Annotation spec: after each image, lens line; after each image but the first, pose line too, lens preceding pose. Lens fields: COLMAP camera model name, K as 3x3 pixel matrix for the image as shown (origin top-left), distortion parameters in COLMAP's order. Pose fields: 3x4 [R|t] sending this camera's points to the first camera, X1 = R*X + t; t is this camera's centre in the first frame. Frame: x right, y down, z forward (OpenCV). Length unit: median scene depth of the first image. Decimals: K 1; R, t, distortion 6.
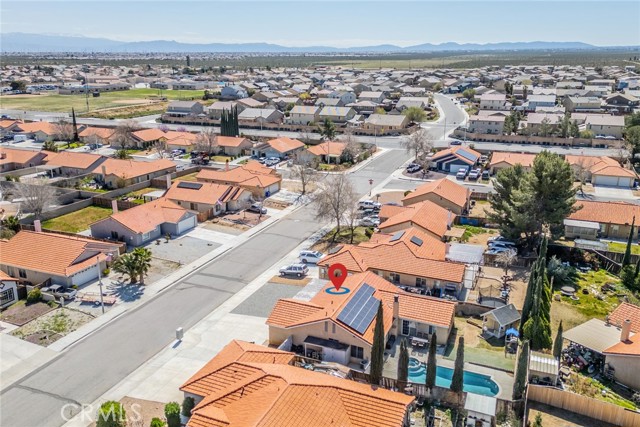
lens RADIAL K [[526.9, 0, 320.0], [0, 526.9, 213.5], [0, 0, 1]] dist [0.066730, -0.005636]
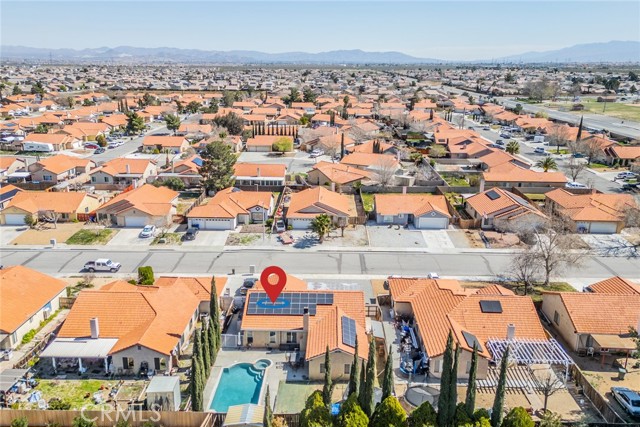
lens RADIAL K [[526.9, 0, 320.0], [0, 526.9, 213.5], [0, 0, 1]] dist [0.066730, -0.005636]
pose [[0.369448, 0.258772, -0.892494, 0.602129], [-0.272719, 0.948344, 0.162073, -0.107117], [0.888332, 0.183522, 0.420935, 0.357216]]
